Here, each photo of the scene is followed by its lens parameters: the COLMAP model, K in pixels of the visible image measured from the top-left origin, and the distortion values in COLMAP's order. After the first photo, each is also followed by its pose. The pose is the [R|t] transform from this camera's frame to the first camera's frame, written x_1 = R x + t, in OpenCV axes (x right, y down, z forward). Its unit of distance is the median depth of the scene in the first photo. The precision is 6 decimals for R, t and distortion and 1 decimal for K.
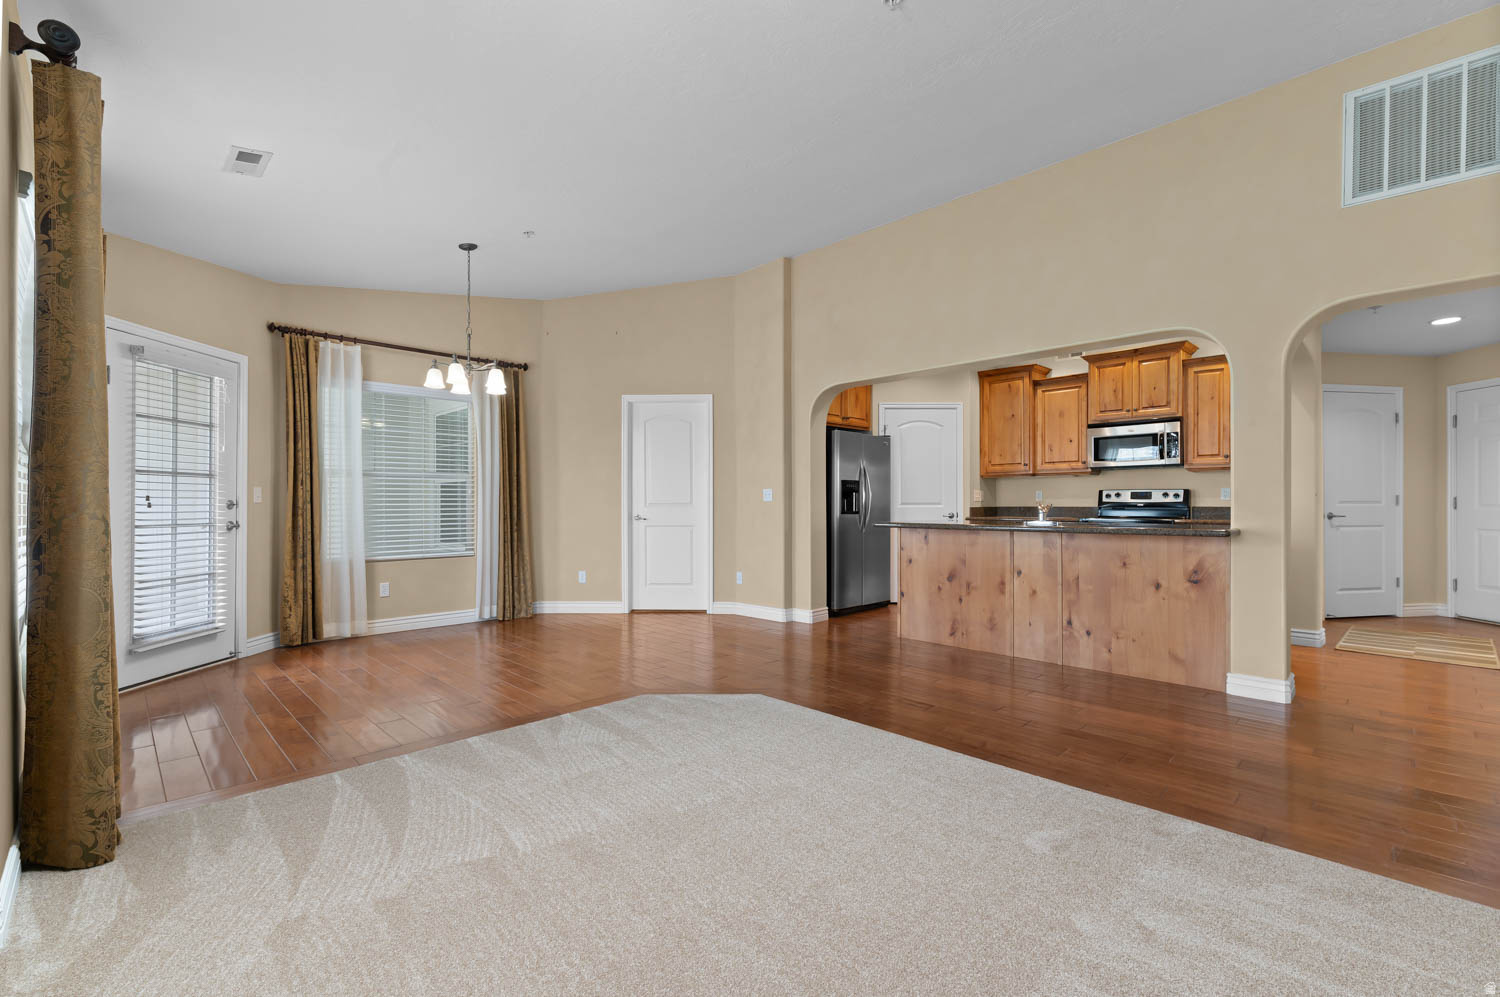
lens RADIAL K [[662.1, 0, 739.1], [0, 662.1, 502.0], [0, 0, 1]] dist [0.001079, -0.001191]
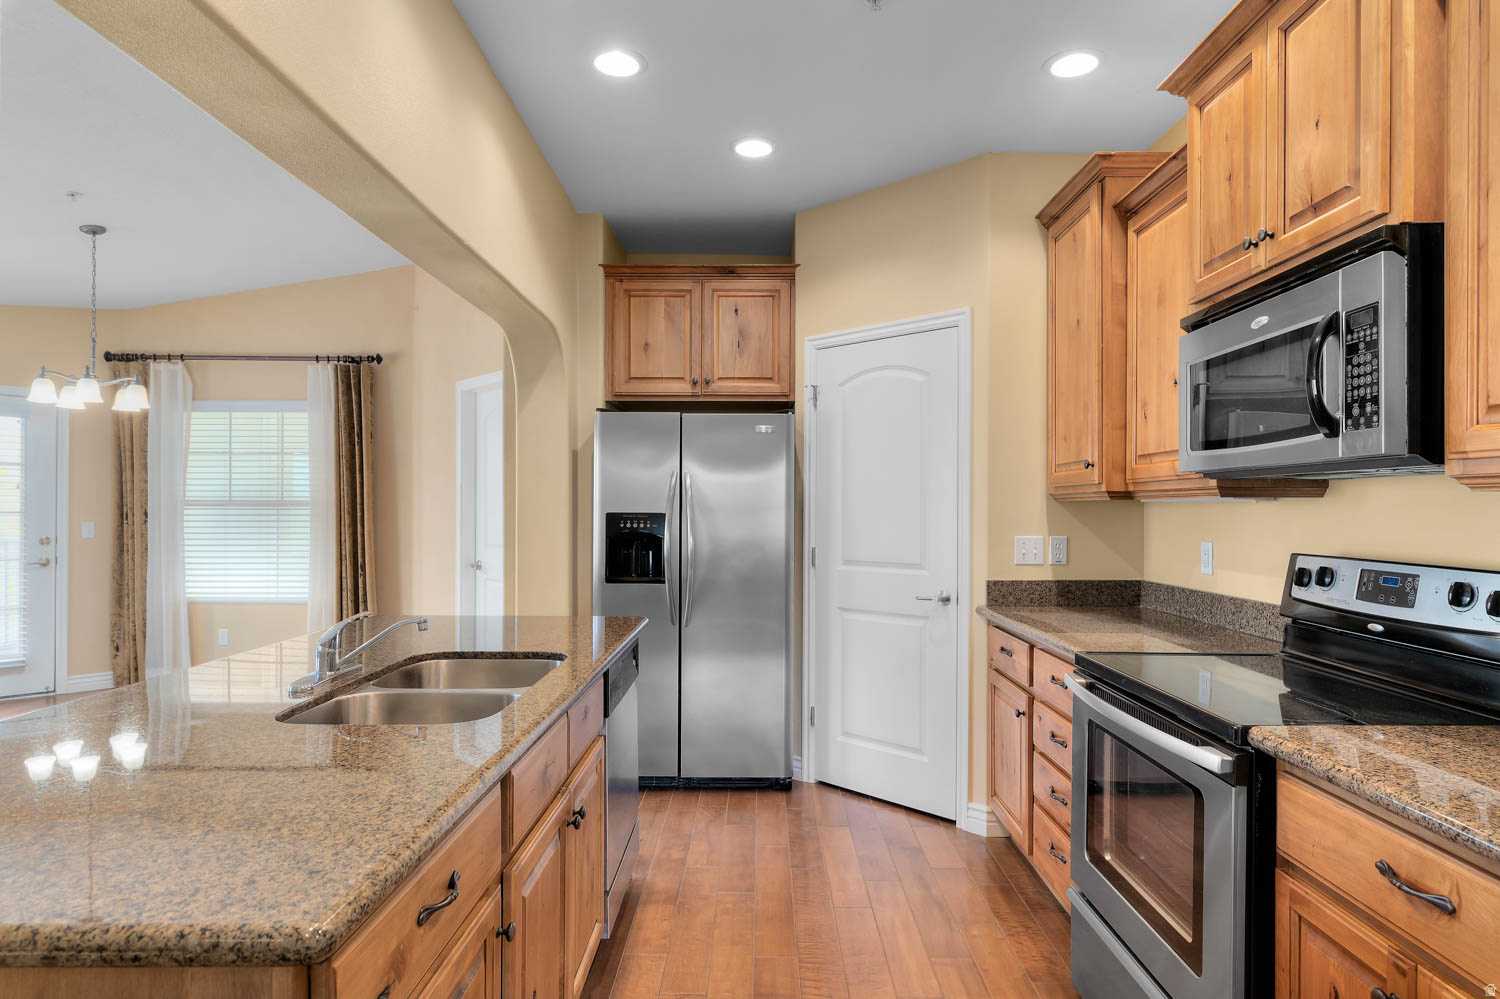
lens RADIAL K [[839.5, 0, 763.0], [0, 839.5, 509.4], [0, 0, 1]] dist [0.001173, -0.001355]
pose [[0.710735, 0.005515, -0.703439, 0.694565], [-0.001844, 0.999980, 0.005976, -0.041191], [0.703458, -0.002950, 0.710731, 0.662177]]
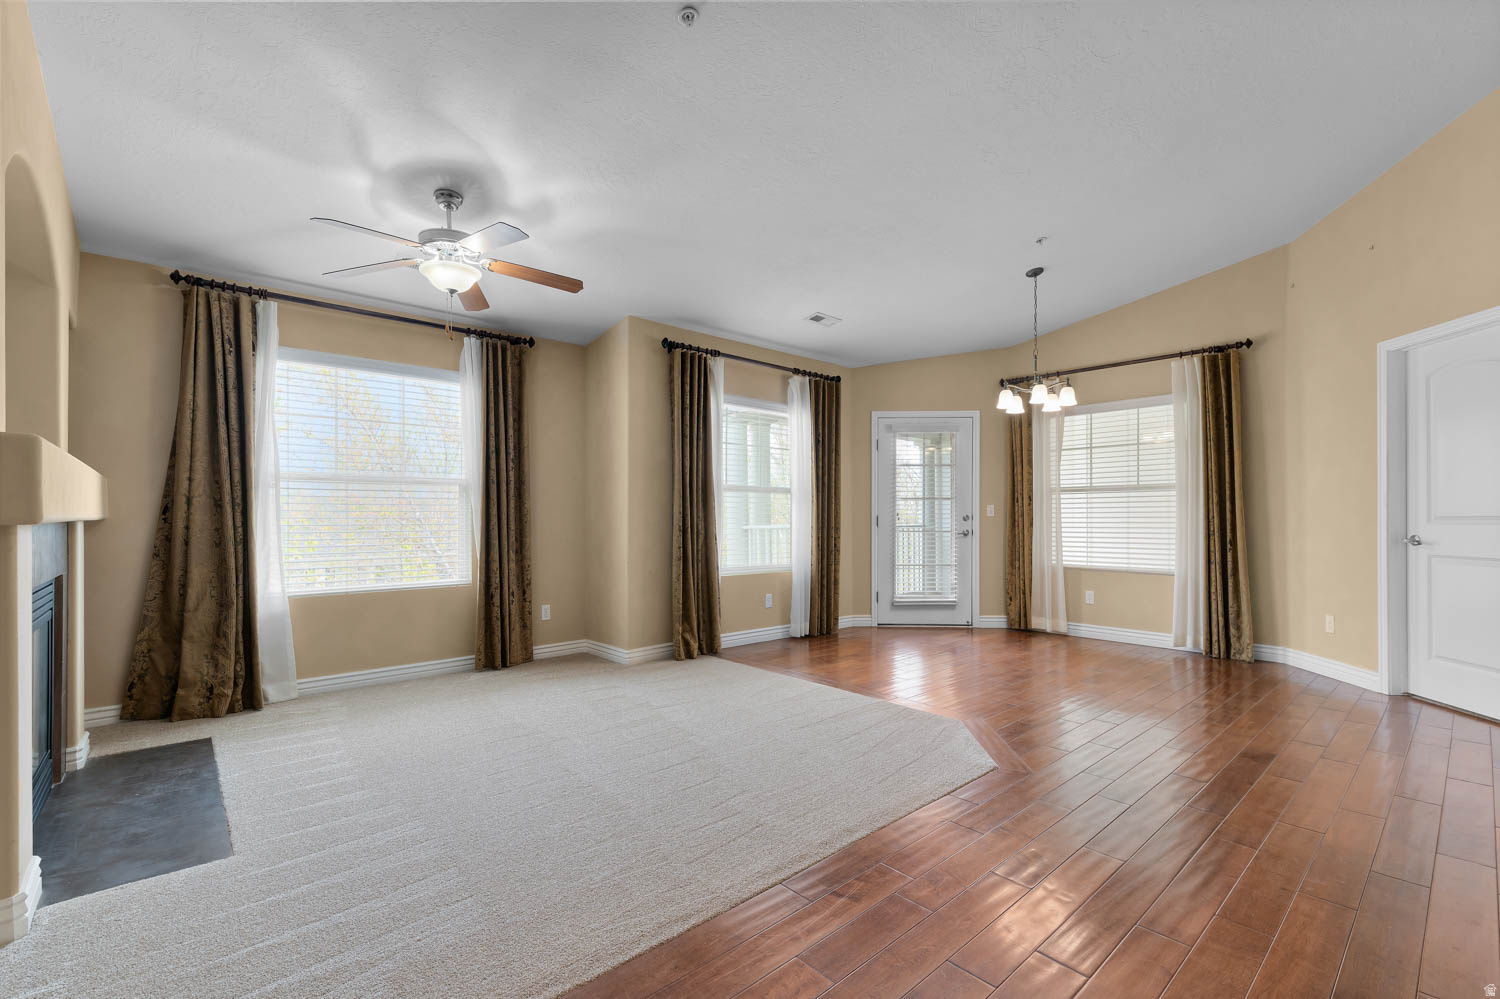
lens RADIAL K [[662.1, 0, 760.3], [0, 662.1, 520.8], [0, 0, 1]] dist [0.001079, -0.001191]
pose [[-0.055663, 0.006458, -0.998429, 0.521562], [0.004676, 0.999970, 0.006208, -0.000691], [0.998439, -0.004323, -0.055692, 0.489334]]
